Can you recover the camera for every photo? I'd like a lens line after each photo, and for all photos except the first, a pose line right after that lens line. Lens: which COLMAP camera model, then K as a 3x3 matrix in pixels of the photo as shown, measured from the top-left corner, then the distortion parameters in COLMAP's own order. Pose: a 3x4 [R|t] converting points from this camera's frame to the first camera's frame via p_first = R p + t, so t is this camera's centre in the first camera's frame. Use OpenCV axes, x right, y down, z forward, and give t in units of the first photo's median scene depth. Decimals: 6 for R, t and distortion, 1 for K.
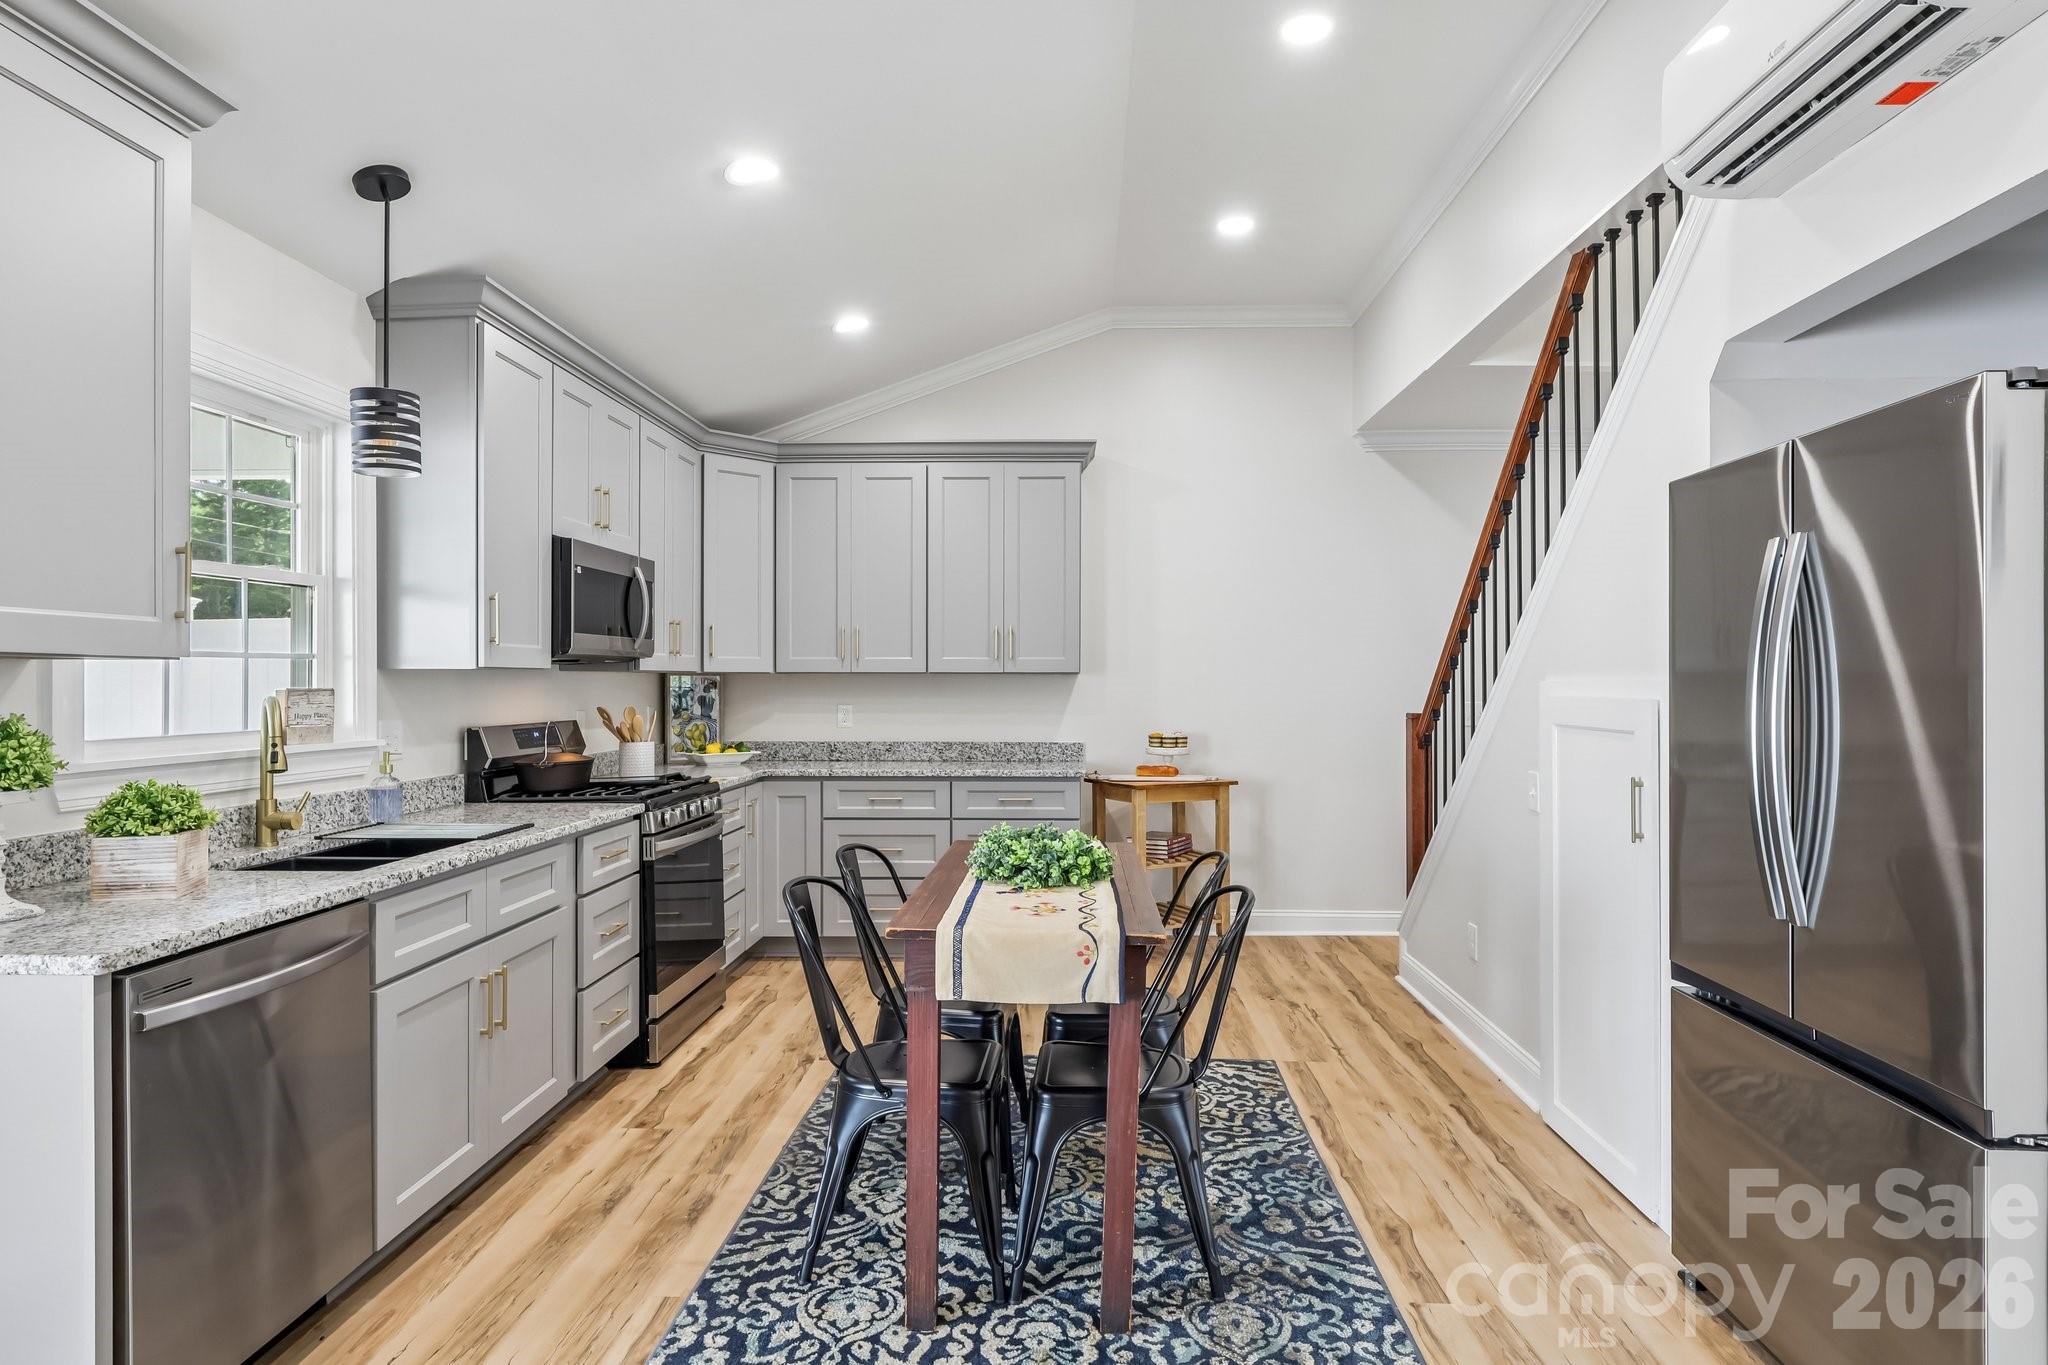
lens RADIAL K [[1135.4, 0, 1031.2], [0, 1135.4, 688.0], [0, 0, 1]] dist [0.001428, 0.000689]
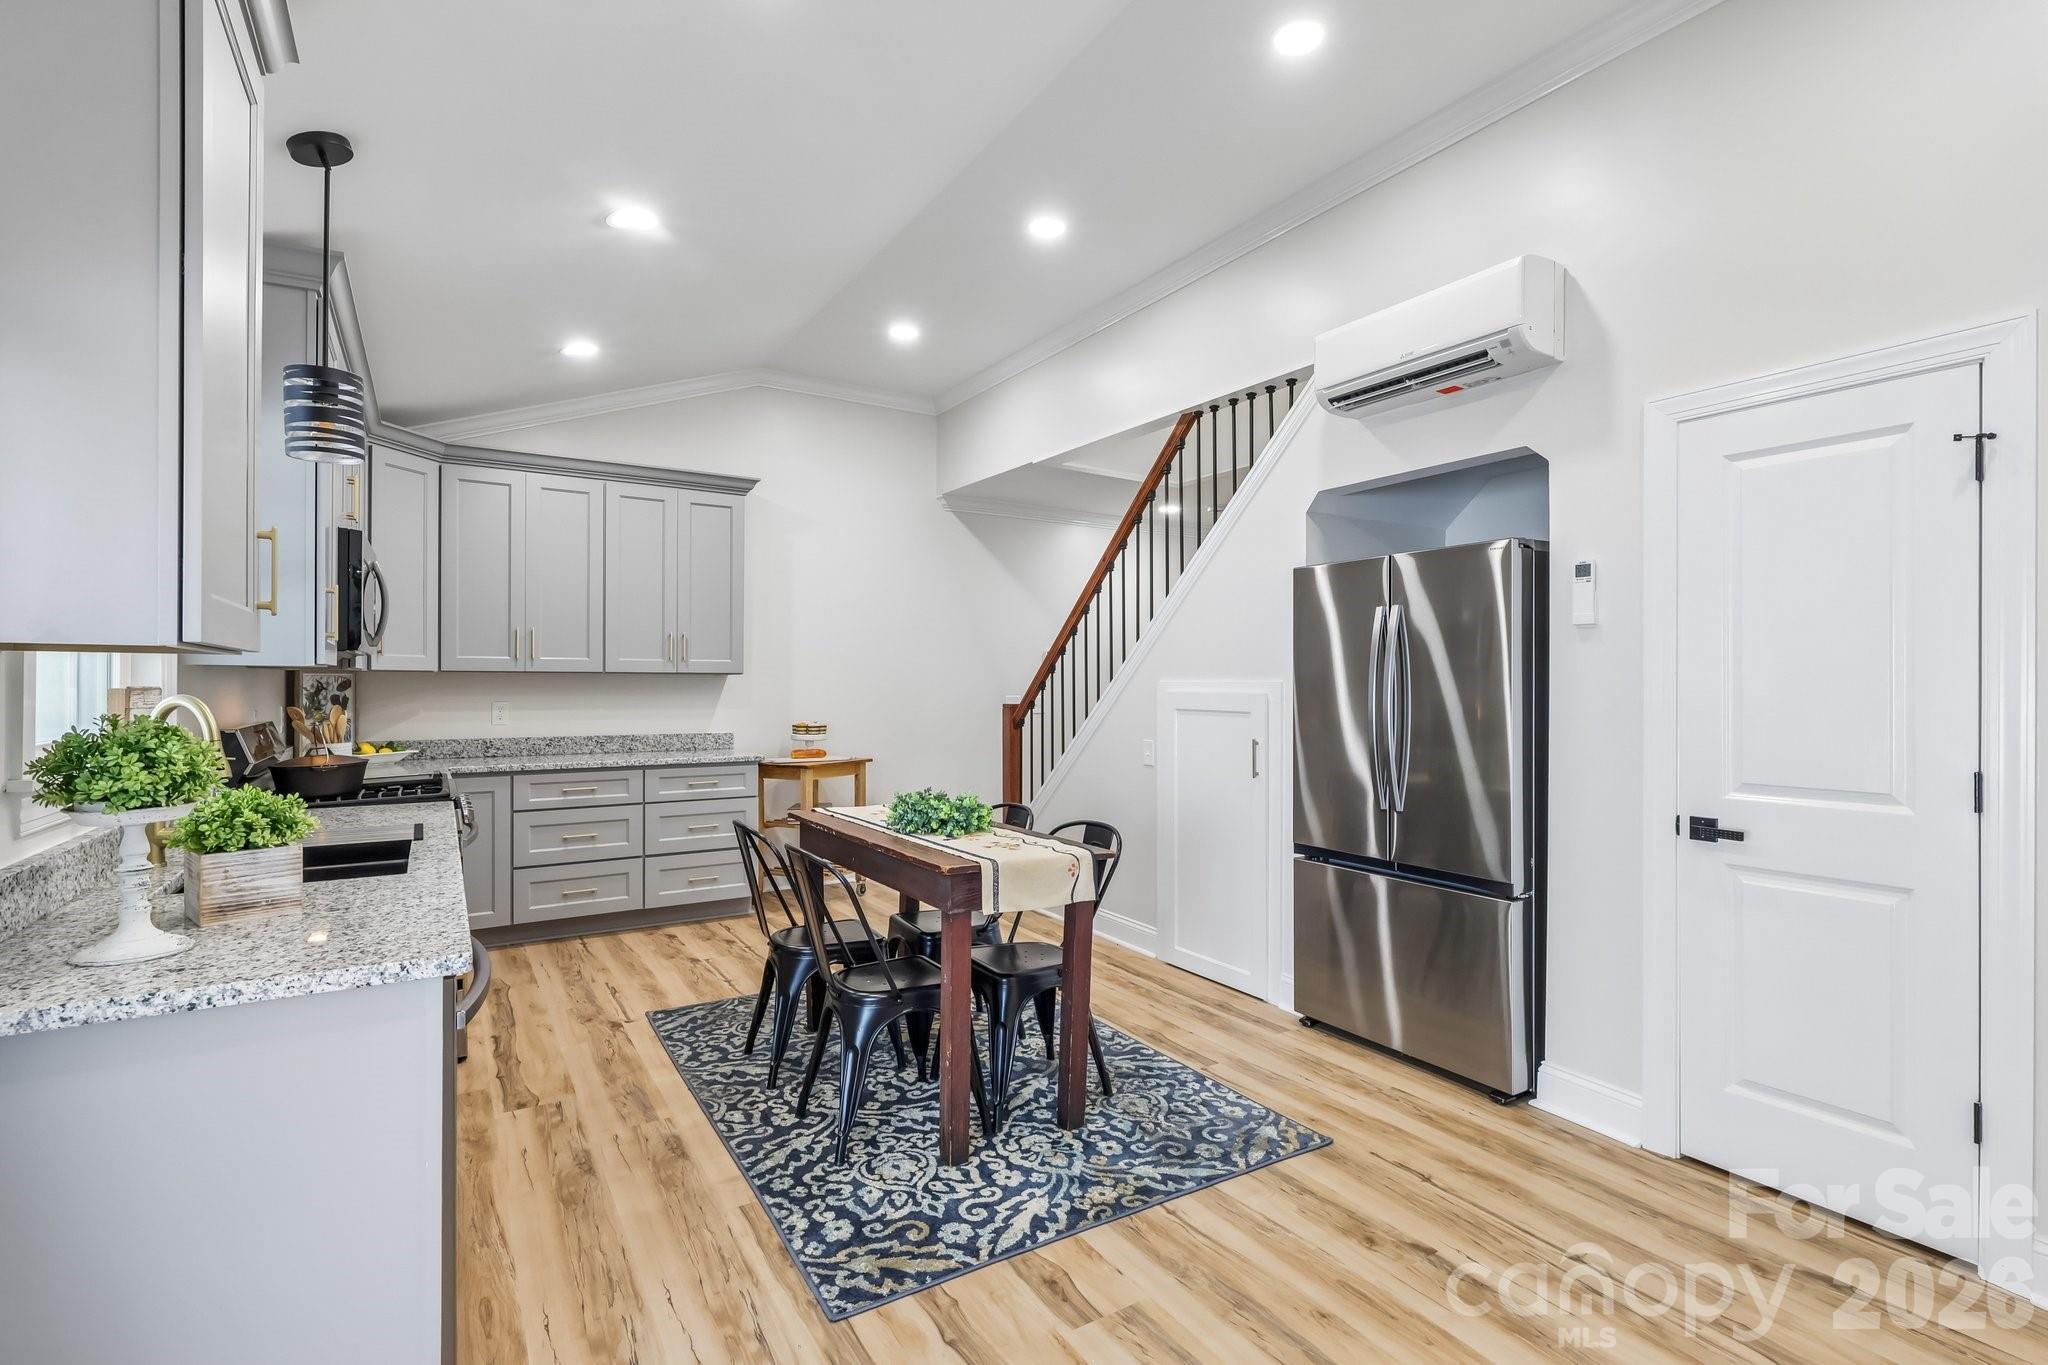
lens RADIAL K [[958.6, 0, 1024.0], [0, 958.6, 687.0], [0, 0, 1]] dist [-0.000642, 0.000678]
pose [[0.826697, -0.000572, 0.562648, -0.503498], [0.000234, 1.000000, 0.000672, 0.000390], [-0.562648, -0.000424, 0.826697, 0.015661]]
